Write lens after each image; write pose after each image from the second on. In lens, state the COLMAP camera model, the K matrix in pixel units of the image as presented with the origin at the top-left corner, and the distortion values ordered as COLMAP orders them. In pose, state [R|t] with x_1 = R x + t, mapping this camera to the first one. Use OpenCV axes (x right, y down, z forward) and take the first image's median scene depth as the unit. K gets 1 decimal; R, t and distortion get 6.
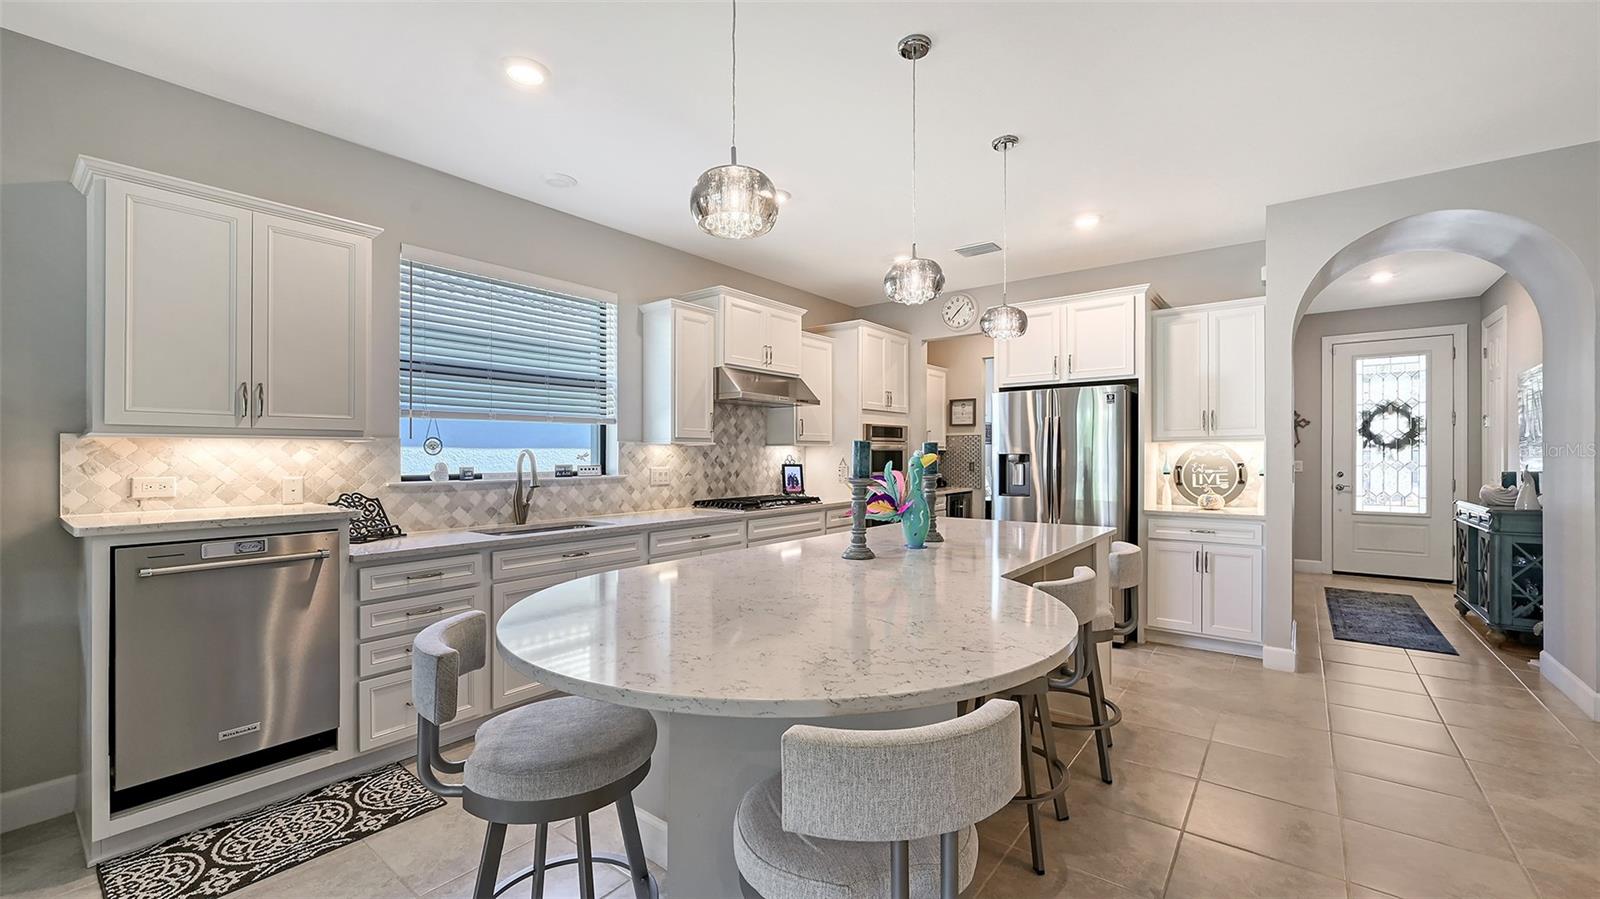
lens RADIAL K [[680.6, 0, 791.7], [0, 680.6, 466.0], [0, 0, 1]] dist [0.000251, -0.000008]
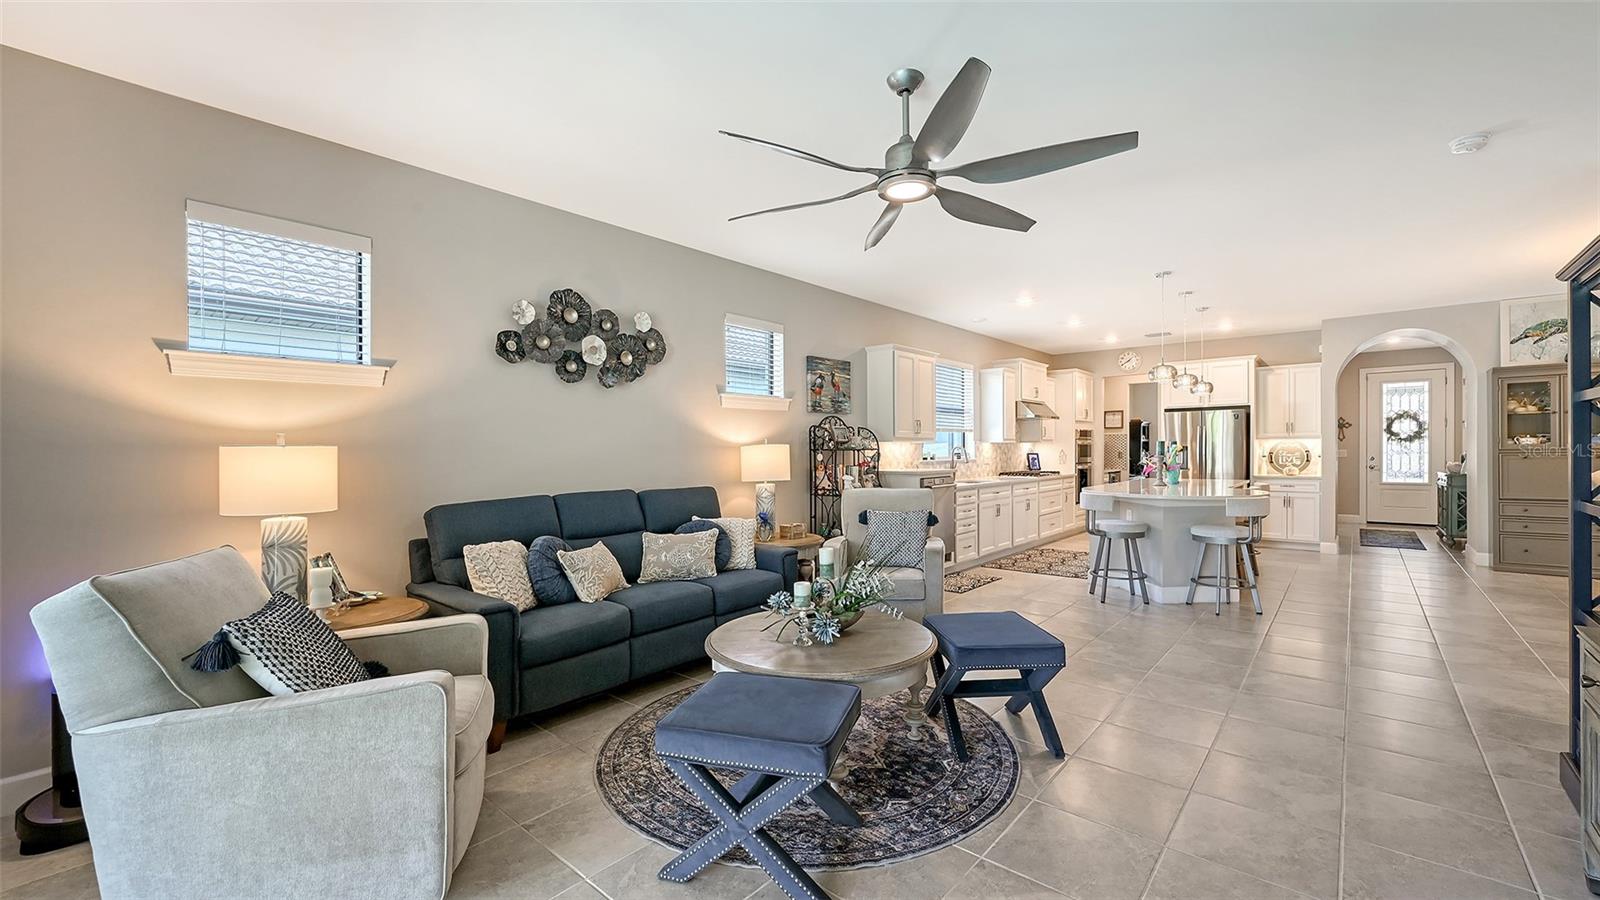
lens RADIAL K [[661.1, 0, 800.2], [0, 661.1, 463.7], [0, 0, 1]] dist [-0.000444, -0.000092]
pose [[0.998306, -0.004190, -0.058032, -0.535620], [0.004448, 0.999981, 0.004314, 0.015756], [0.058013, -0.004565, 0.998305, -0.763041]]
